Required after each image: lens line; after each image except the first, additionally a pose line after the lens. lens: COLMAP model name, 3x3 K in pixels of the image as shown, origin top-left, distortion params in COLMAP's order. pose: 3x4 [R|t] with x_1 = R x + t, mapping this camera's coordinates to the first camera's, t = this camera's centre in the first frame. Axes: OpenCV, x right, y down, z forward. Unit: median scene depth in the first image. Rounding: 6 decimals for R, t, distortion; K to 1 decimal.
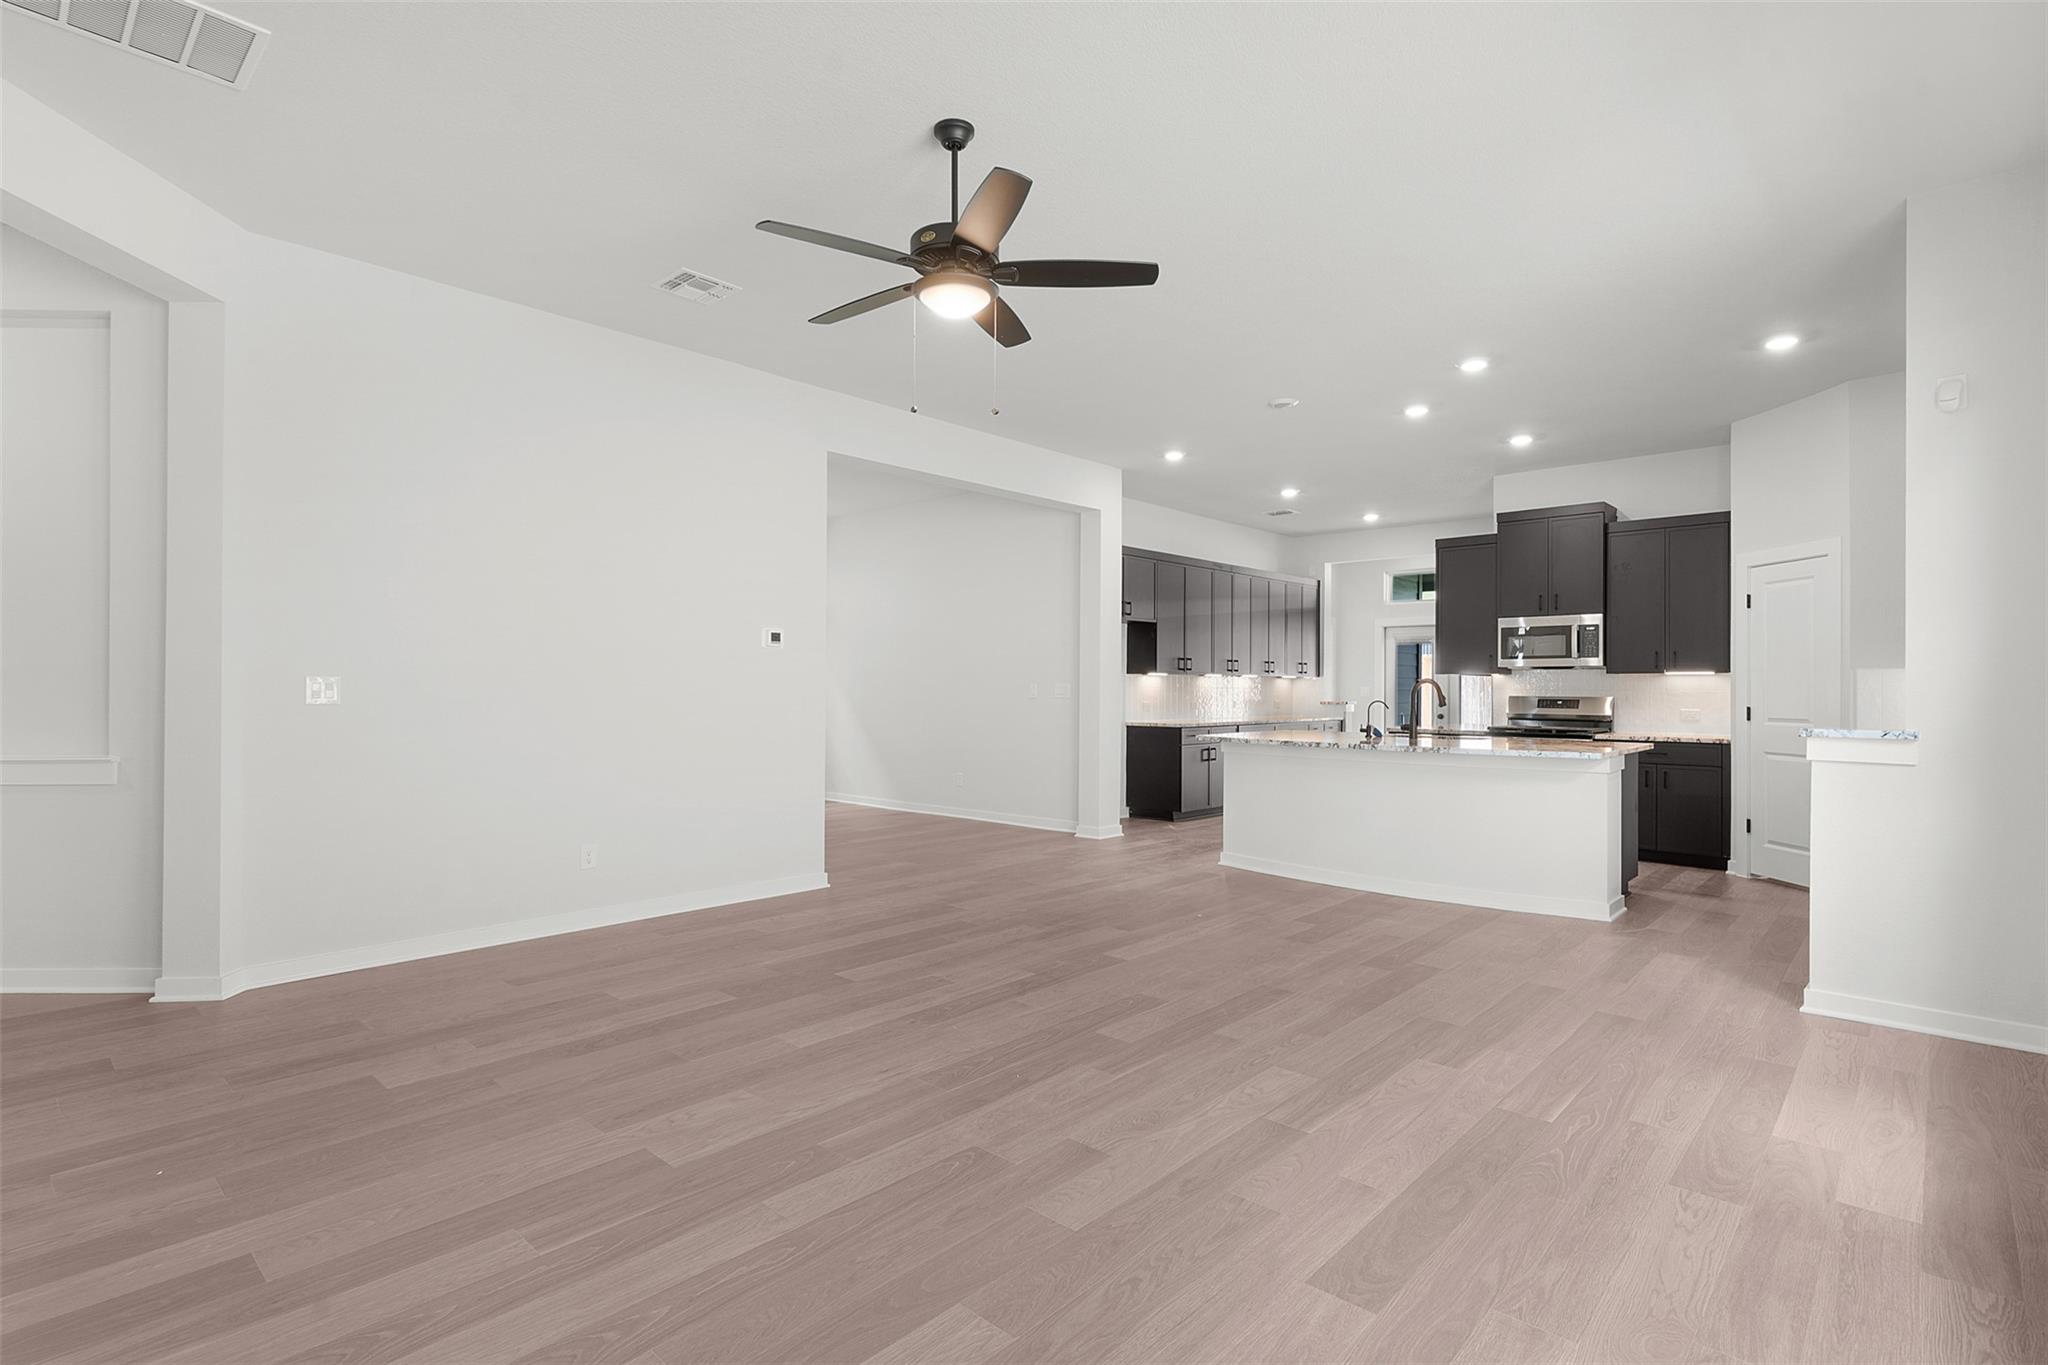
lens RADIAL K [[996.0, 0, 1027.2], [0, 996.0, 685.1], [0, 0, 1]] dist [0.004975, -0.000020]
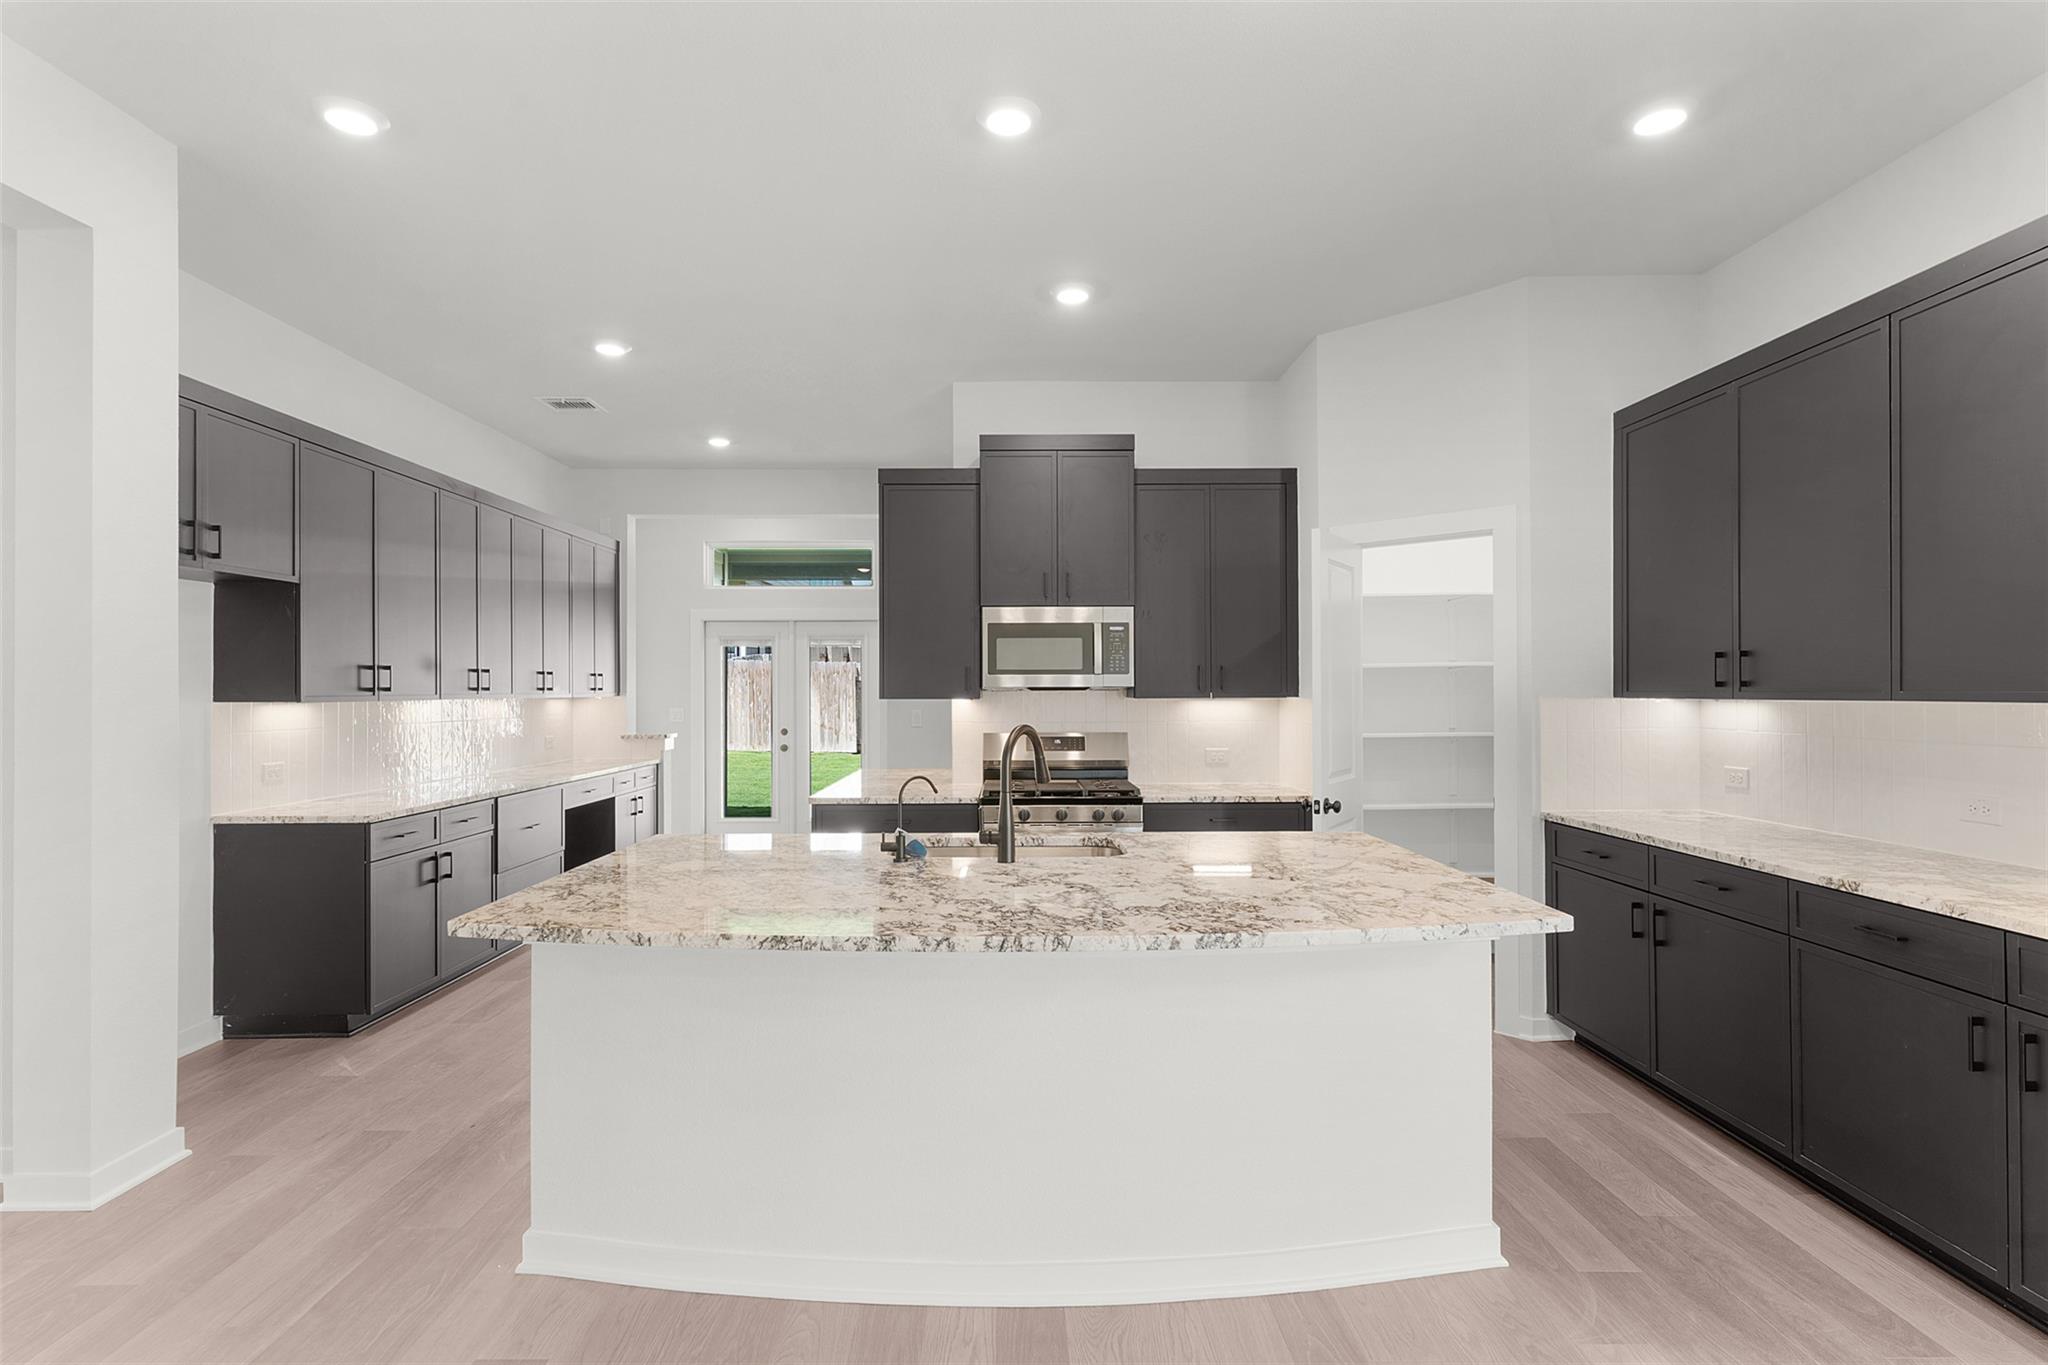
lens RADIAL K [[996.0, 0, 1020.3], [0, 996.0, 689.3], [0, 0, 1]] dist [0.004975, -0.000020]
pose [[0.731656, -0.008305, 0.681624, 0.062848], [0.006903, 0.999965, 0.004774, -0.017247], [-0.681639, 0.001212, 0.731687, 0.466602]]
